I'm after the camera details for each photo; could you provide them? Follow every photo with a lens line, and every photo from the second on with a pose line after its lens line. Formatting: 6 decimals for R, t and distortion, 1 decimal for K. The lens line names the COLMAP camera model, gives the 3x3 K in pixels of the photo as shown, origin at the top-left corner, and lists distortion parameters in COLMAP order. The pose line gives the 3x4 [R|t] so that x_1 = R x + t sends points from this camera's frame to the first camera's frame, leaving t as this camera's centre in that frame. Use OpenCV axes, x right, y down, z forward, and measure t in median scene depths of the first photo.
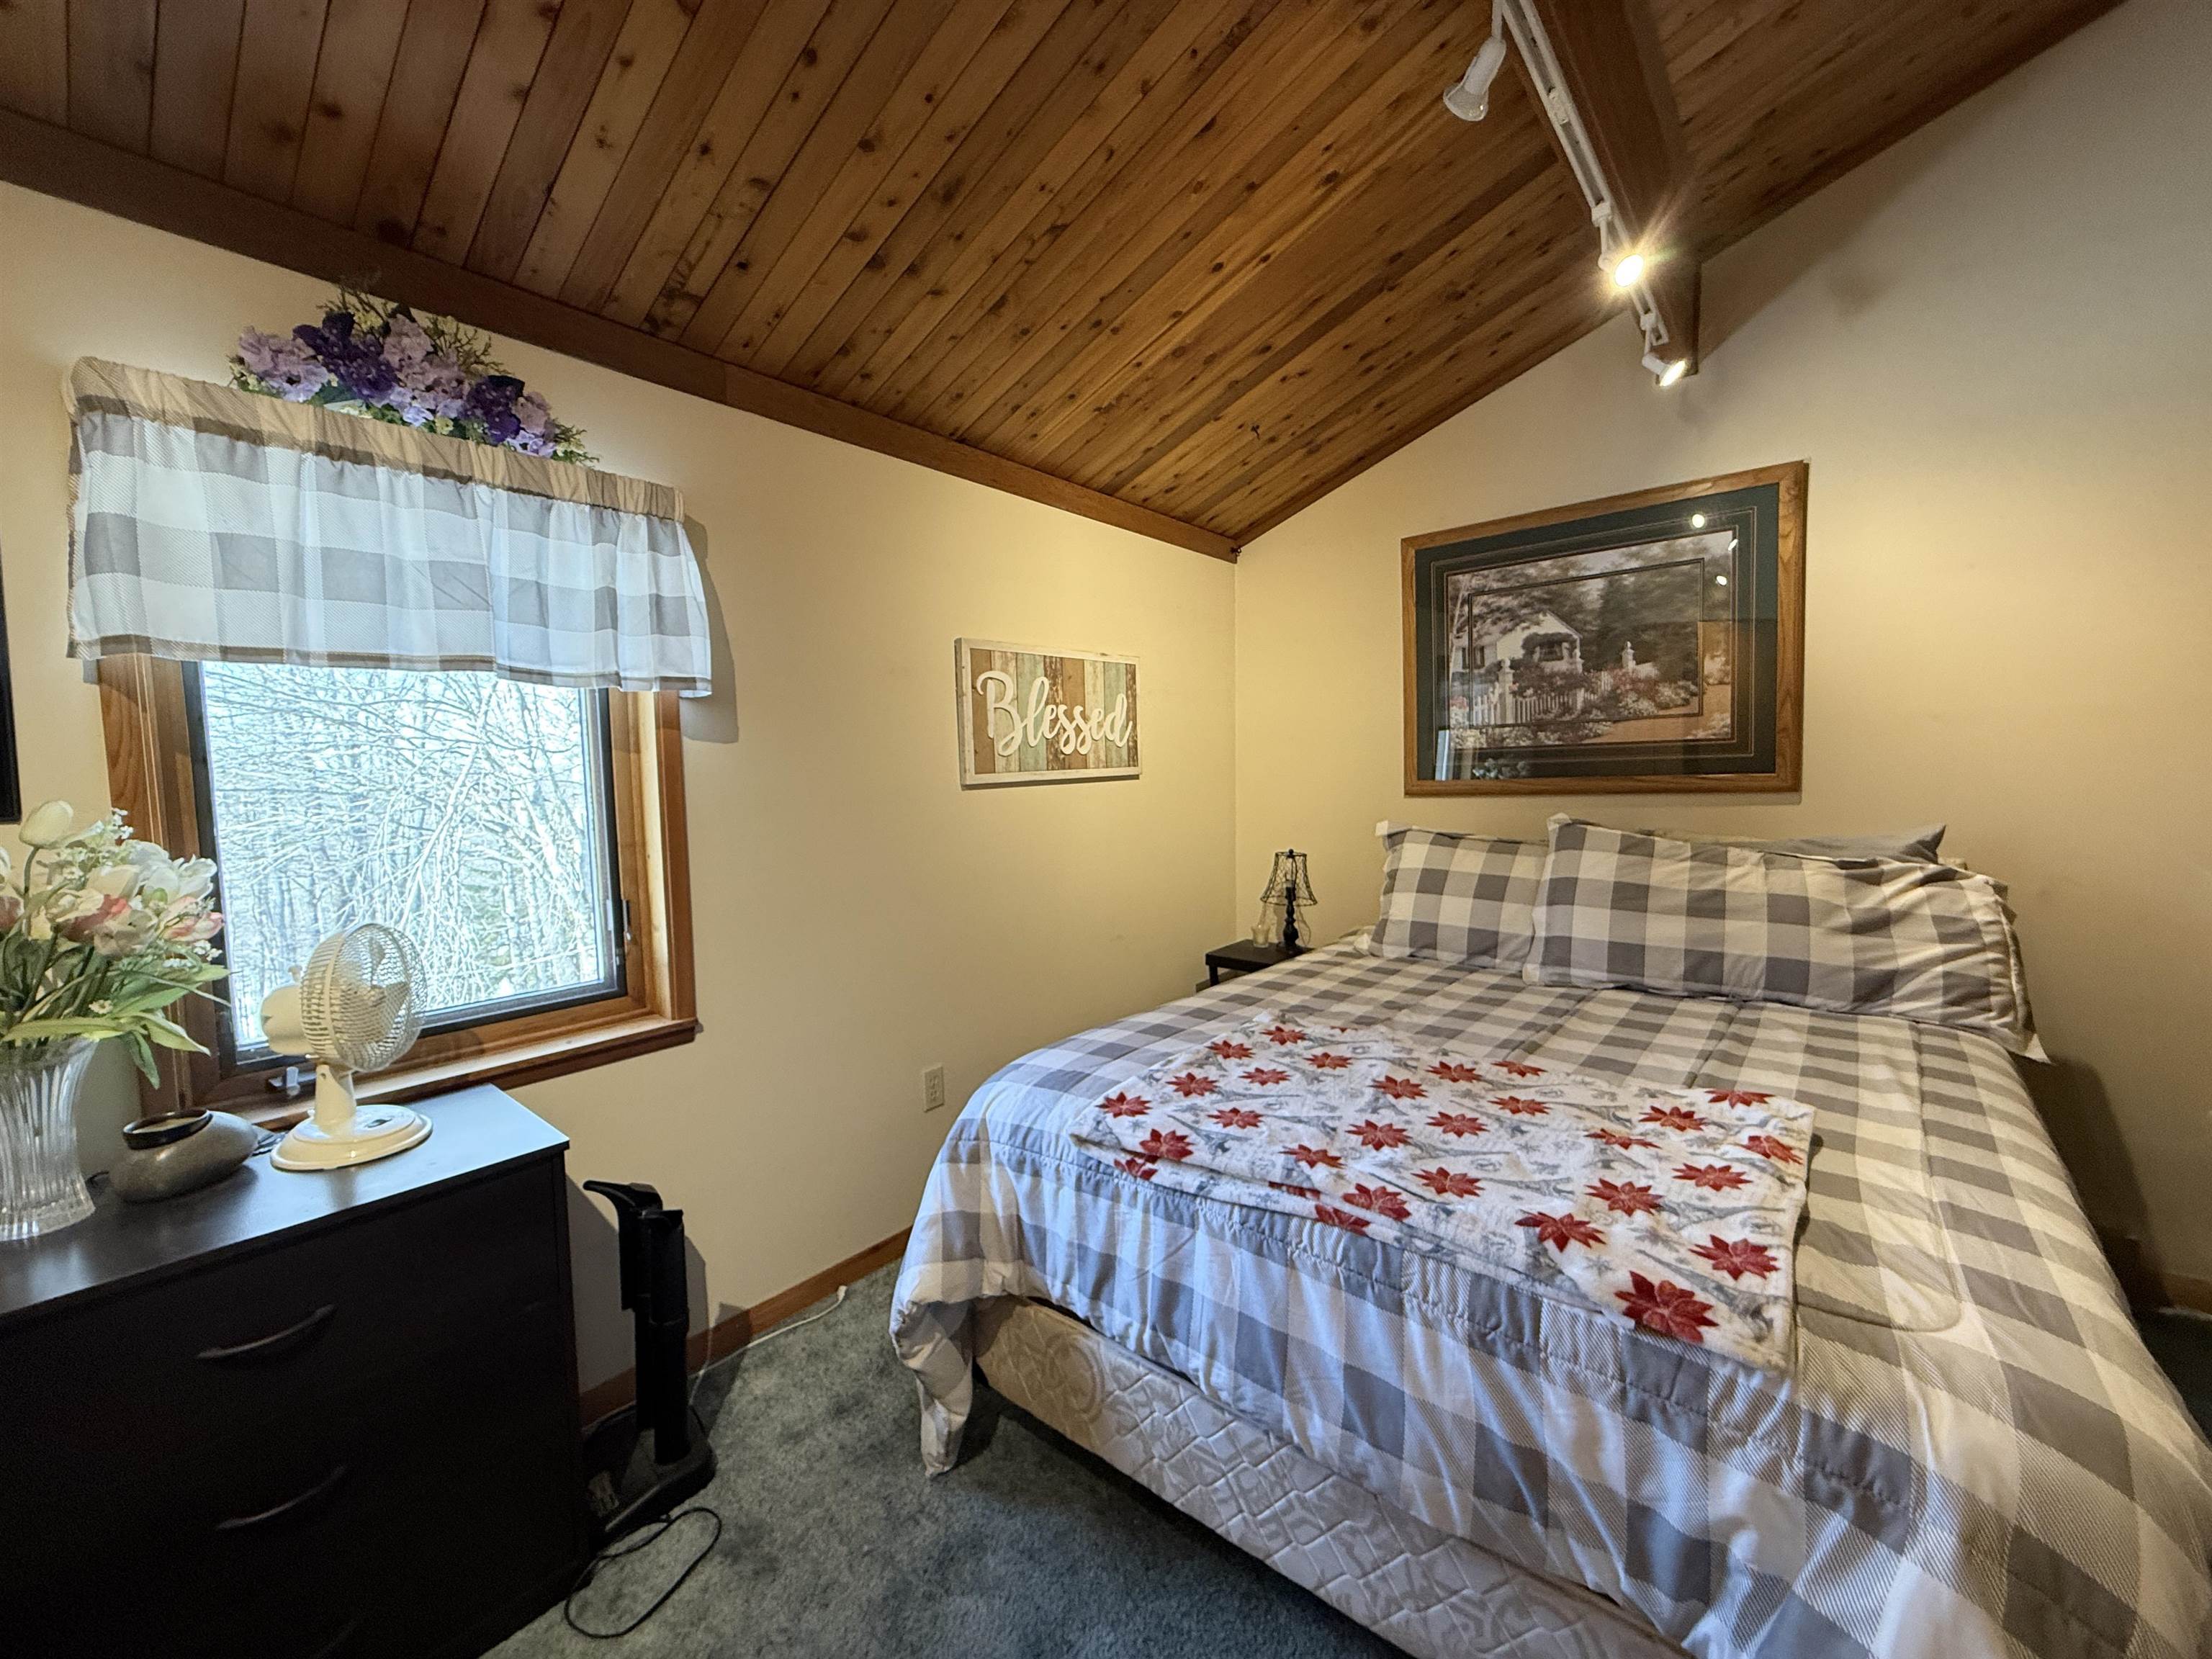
lens RADIAL K [[879.9, 0, 1102.5], [0, 879.9, 828.6], [0, 0, 1]] dist [-0.001929, -0.000044]
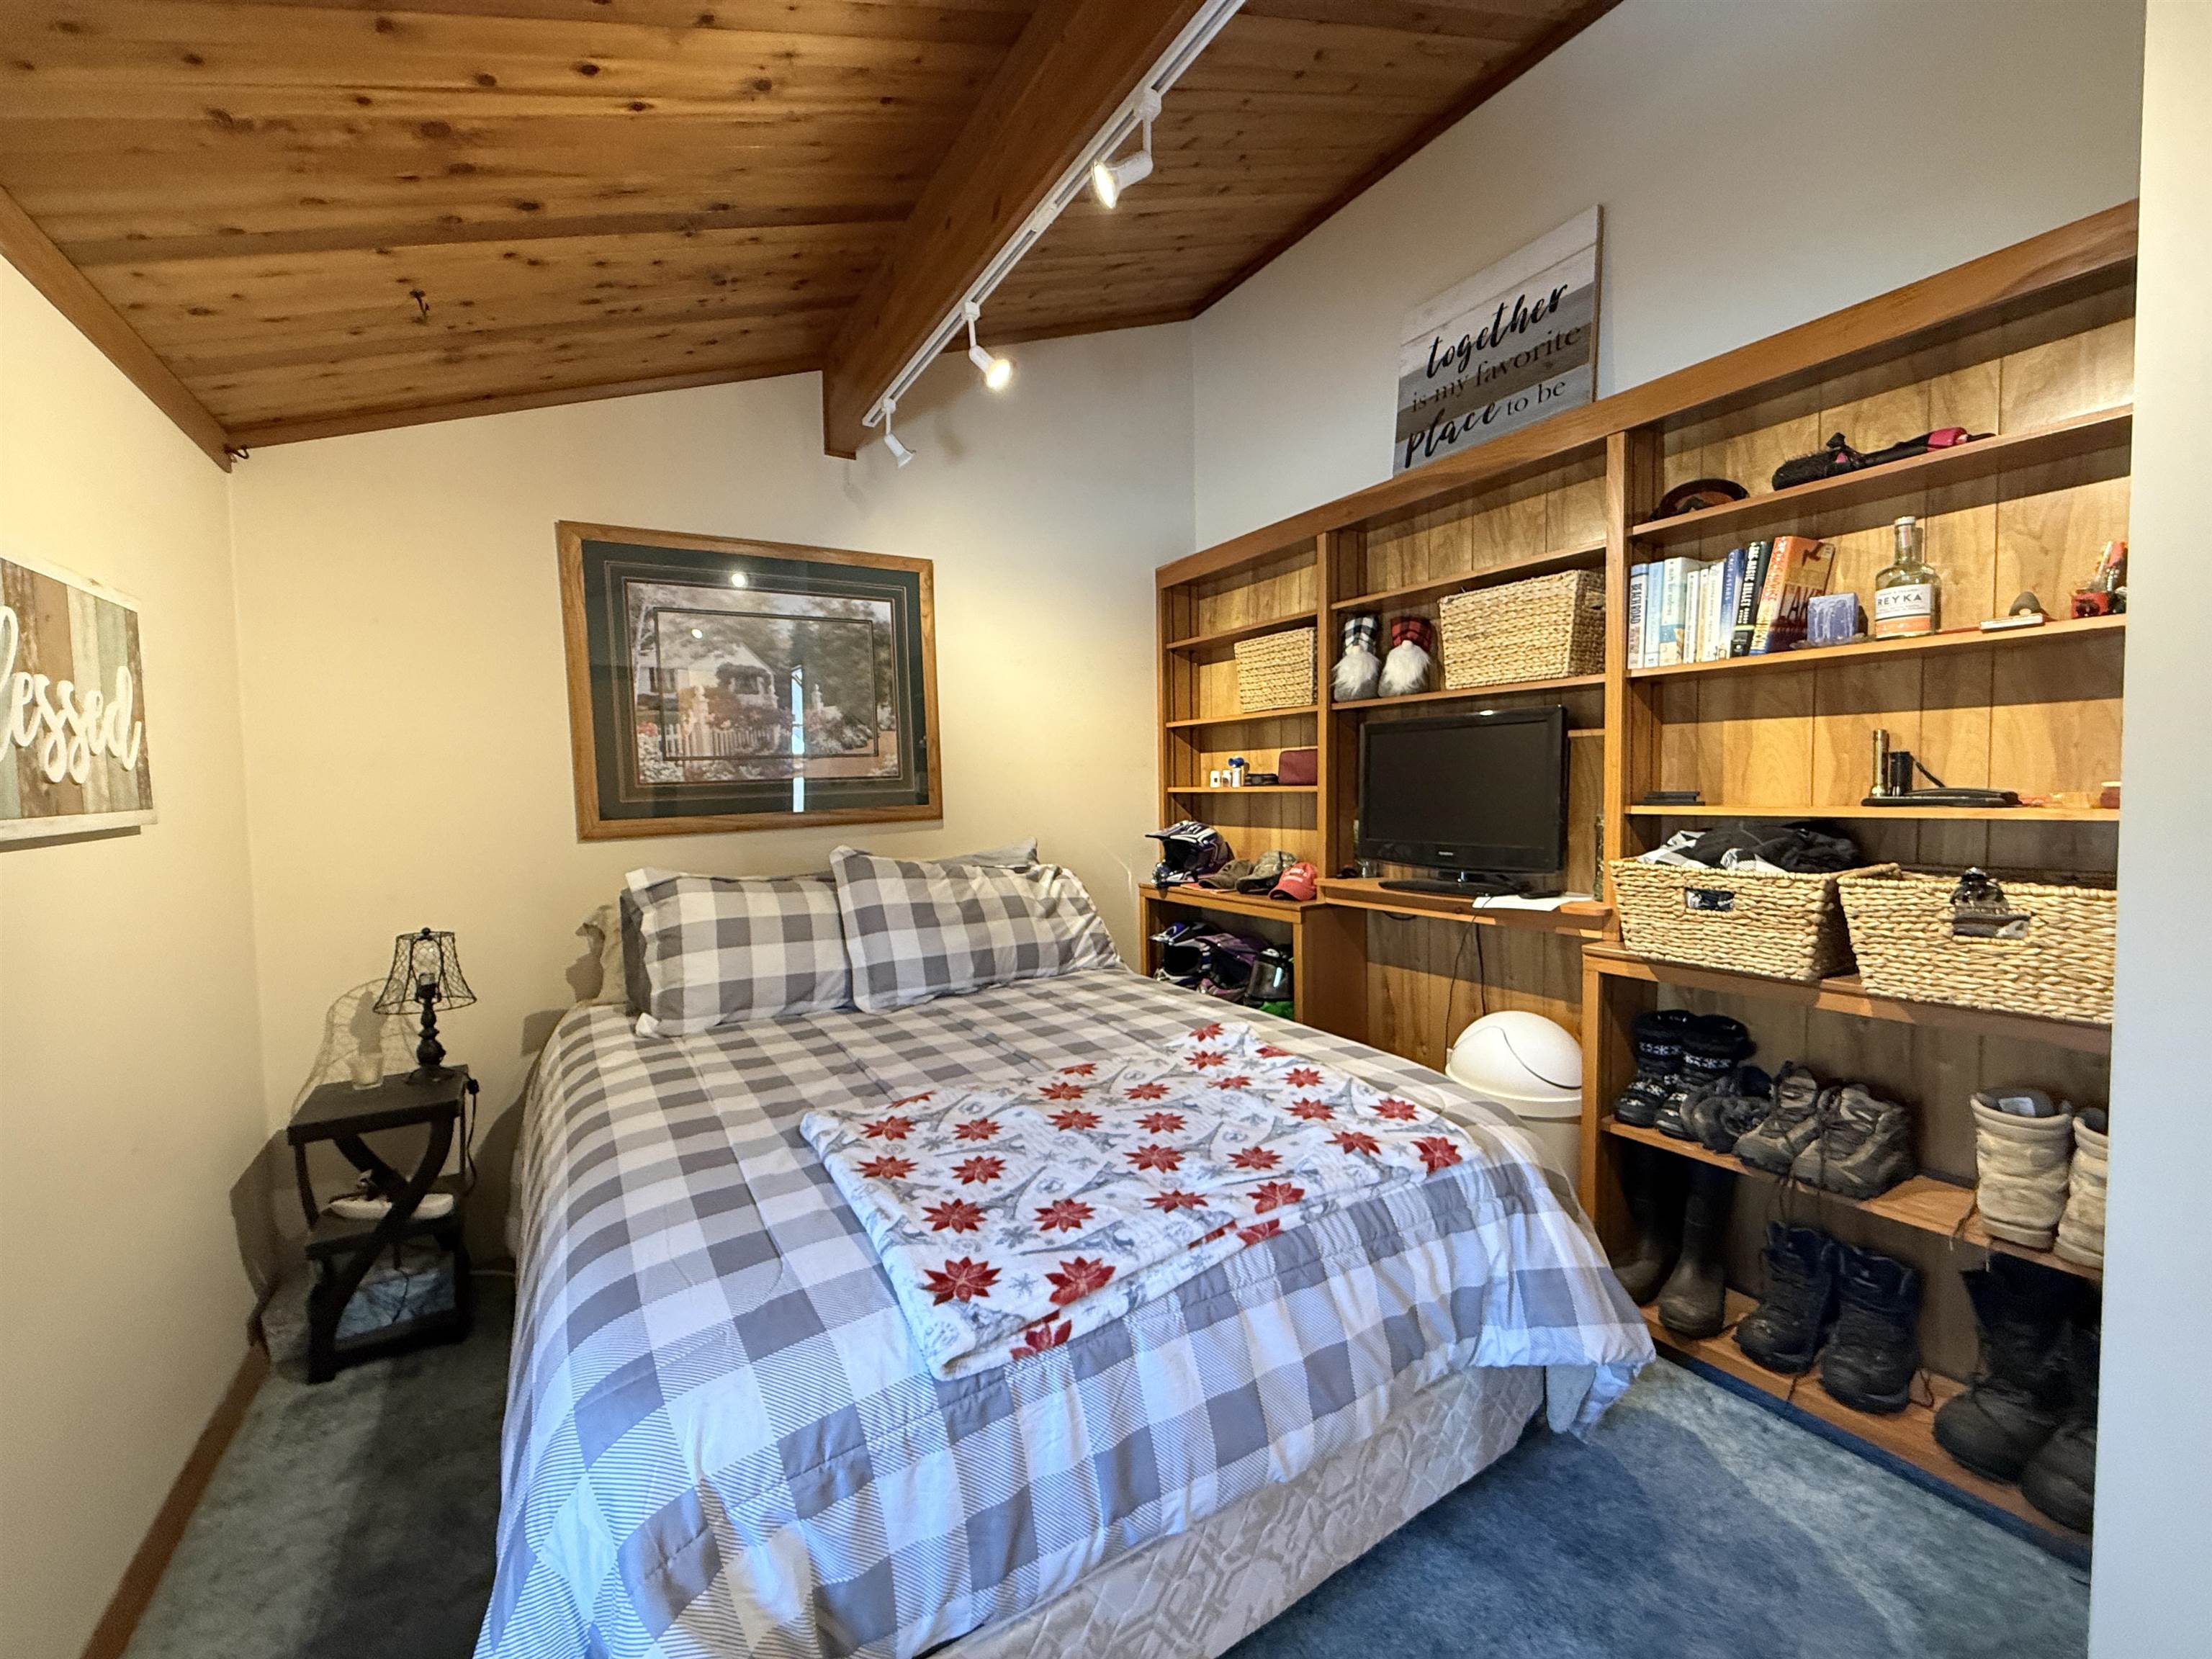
lens RADIAL K [[879.9, 0, 1101.2], [0, 879.9, 827.8], [0, 0, 1]] dist [-0.001929, -0.000044]
pose [[0.316697, -0.035038, 0.947879, -0.360717], [0.082185, 0.996573, 0.009379, -0.023540], [-0.944960, 0.074931, 0.318492, 0.398893]]
